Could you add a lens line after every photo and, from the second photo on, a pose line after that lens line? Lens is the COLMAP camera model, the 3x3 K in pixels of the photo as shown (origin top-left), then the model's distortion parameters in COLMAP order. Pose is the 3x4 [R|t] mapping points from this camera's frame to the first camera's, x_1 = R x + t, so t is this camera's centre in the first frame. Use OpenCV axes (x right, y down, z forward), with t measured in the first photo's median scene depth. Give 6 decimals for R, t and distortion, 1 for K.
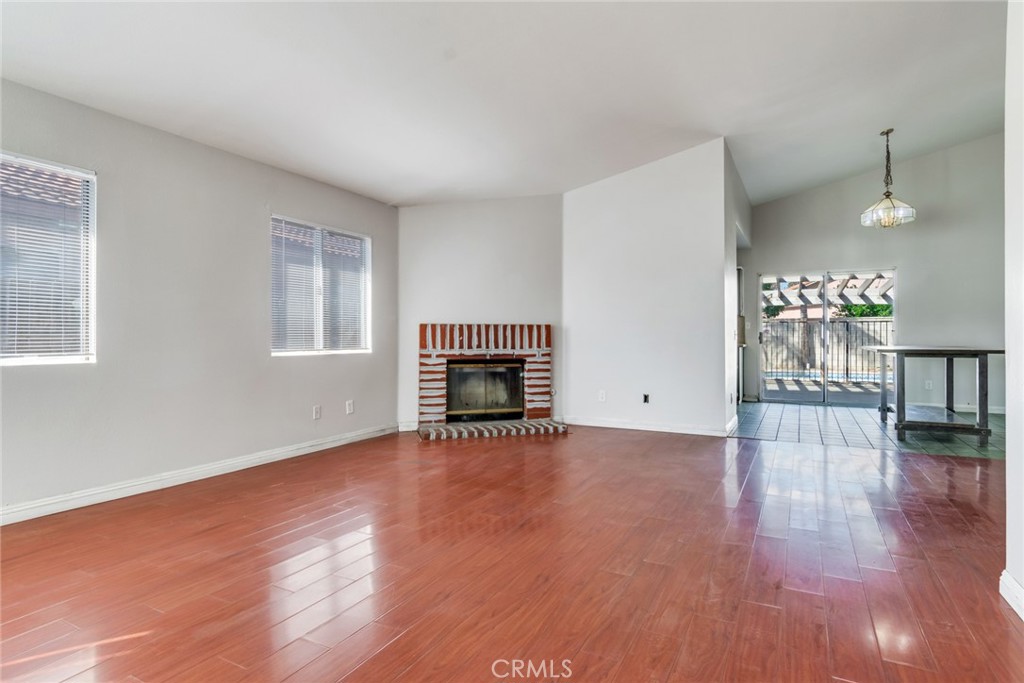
lens RADIAL K [[544.0, 0, 509.4], [0, 544.0, 340.5], [0, 0, 1]] dist [0.007316, -0.004275]
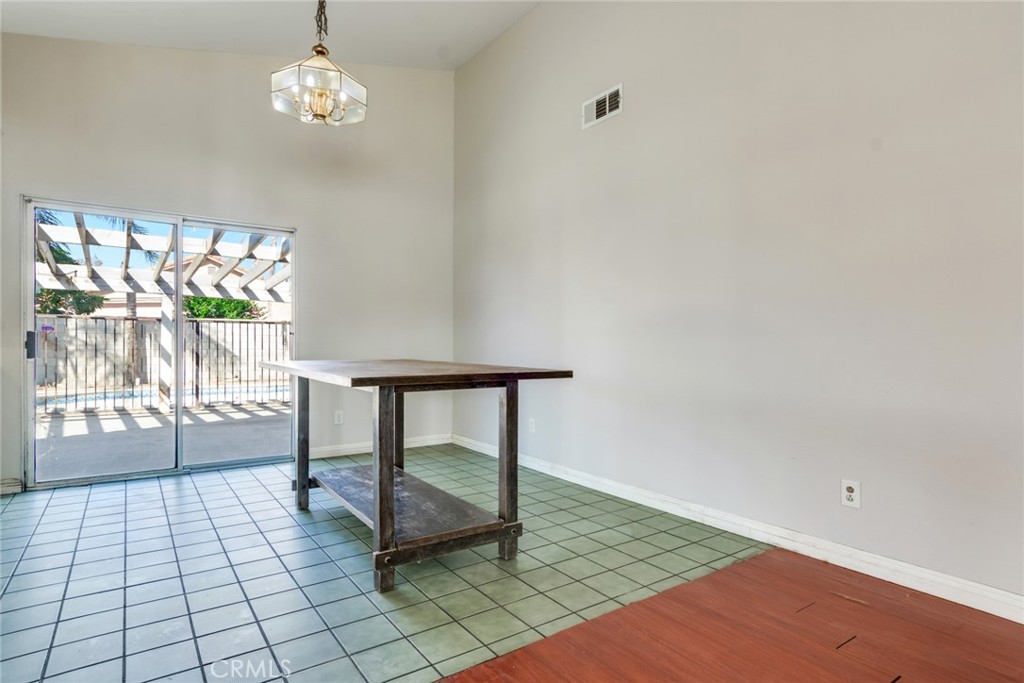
lens RADIAL K [[544.0, 0, 507.7], [0, 544.0, 346.1], [0, 0, 1]] dist [0.007316, -0.004275]
pose [[0.452698, -0.002059, 0.891662, 0.344198], [0.001041, 0.999998, 0.001780, -0.005715], [-0.891663, 0.000122, 0.452699, 0.647214]]
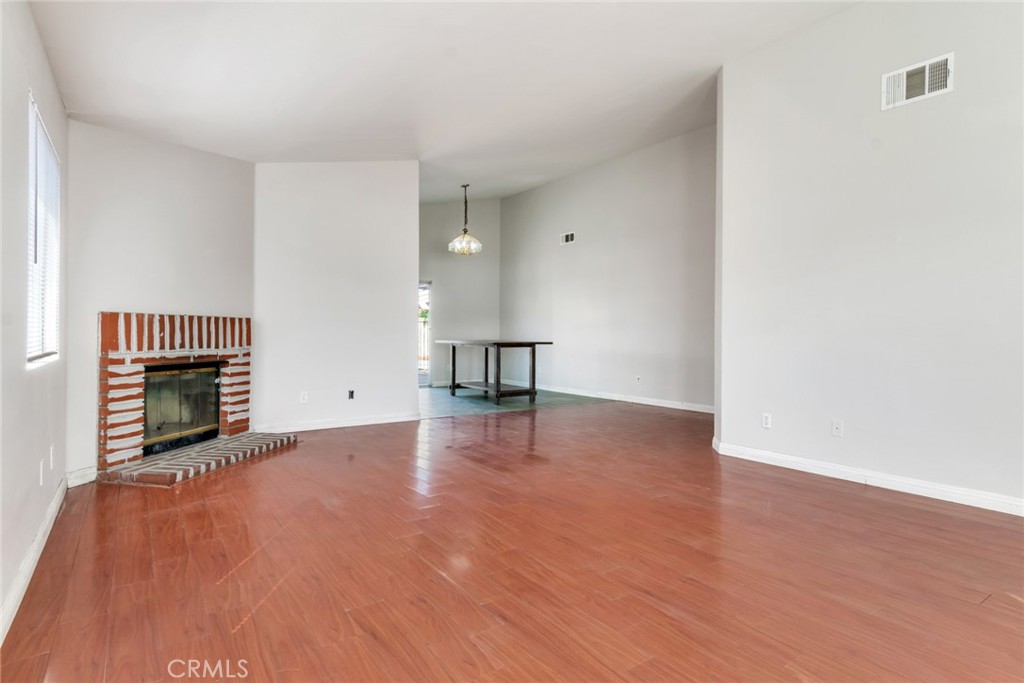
lens RADIAL K [[544.0, 0, 515.0], [0, 544.0, 335.0], [0, 0, 1]] dist [0.007316, -0.004275]
pose [[0.455450, -0.000096, 0.890261, -0.491185], [0.003442, 0.999993, -0.001653, -0.000665], [-0.890255, 0.003817, 0.455447, 0.265147]]
